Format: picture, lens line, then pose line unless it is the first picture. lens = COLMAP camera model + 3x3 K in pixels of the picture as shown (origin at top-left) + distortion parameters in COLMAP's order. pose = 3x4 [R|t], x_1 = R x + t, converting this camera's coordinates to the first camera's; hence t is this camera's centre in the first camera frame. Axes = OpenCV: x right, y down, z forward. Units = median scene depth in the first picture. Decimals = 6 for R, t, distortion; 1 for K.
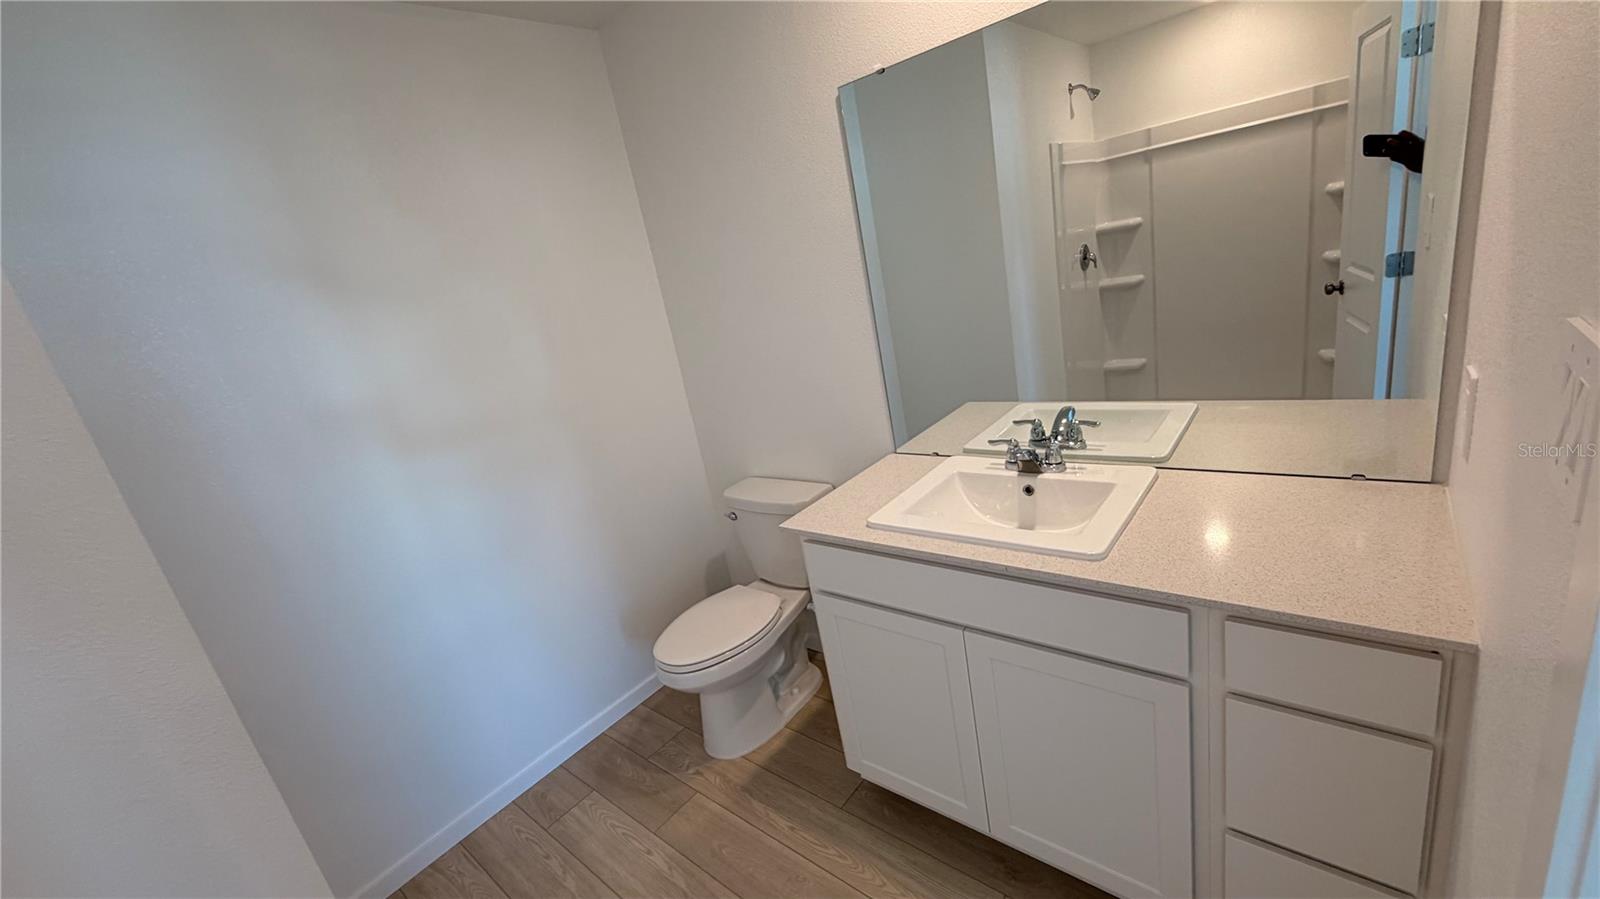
lens RADIAL K [[638.6, 0, 793.6], [0, 638.6, 450.9], [0, 0, 1]] dist [0.000309, -0.000507]
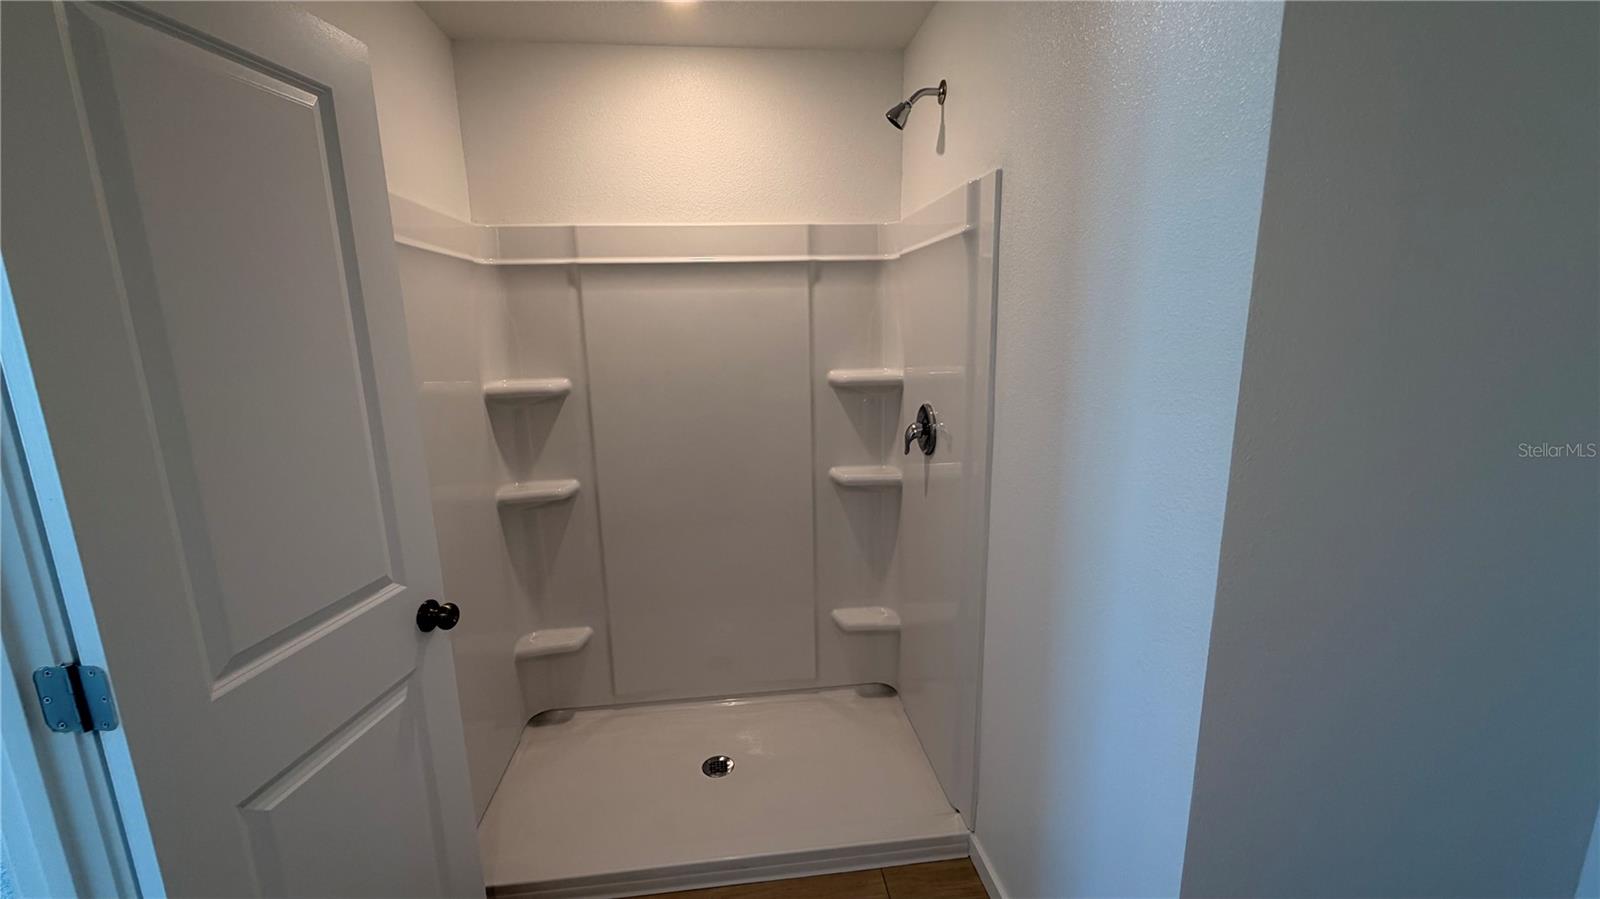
lens RADIAL K [[641.7, 0, 801.6], [0, 641.7, 438.3], [0, 0, 1]] dist [-0.018218, 0.009574]
pose [[0.674515, 0.031348, 0.737596, 0.549471], [0.101092, 0.985765, -0.134342, -0.439116], [-0.731307, 0.165180, 0.661744, 0.991312]]
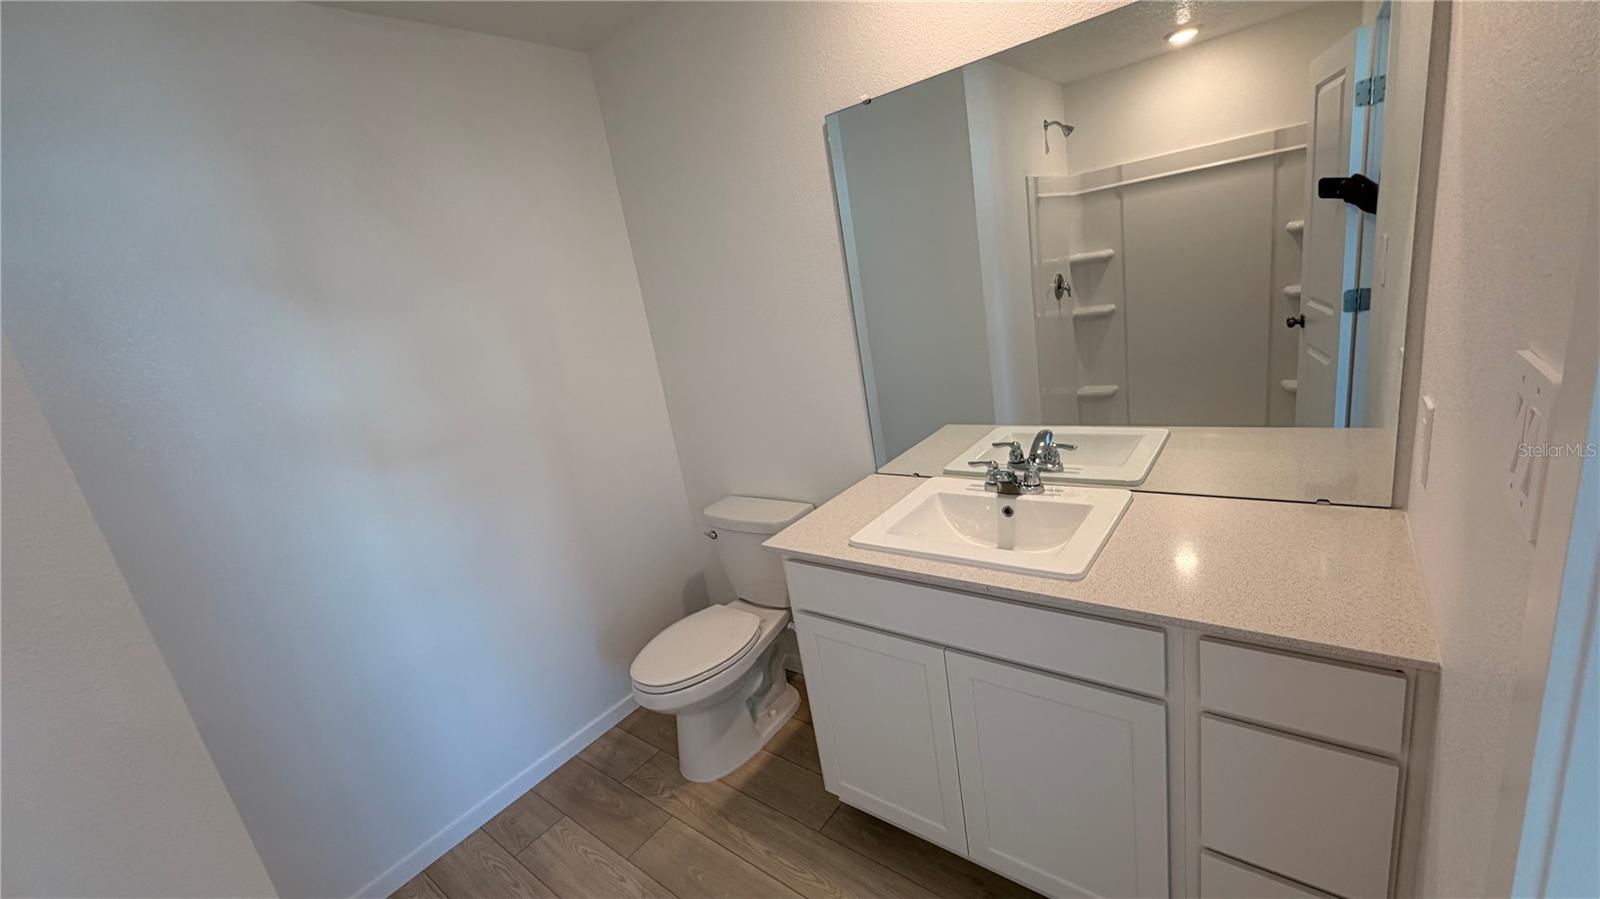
lens RADIAL K [[638.6, 0, 793.6], [0, 638.6, 450.9], [0, 0, 1]] dist [0.000309, -0.000507]
pose [[0.999216, 0.015434, 0.036471, -0.009339], [-0.014232, 0.999354, -0.032996, 0.003100], [-0.036957, 0.032451, 0.998790, -0.004614]]
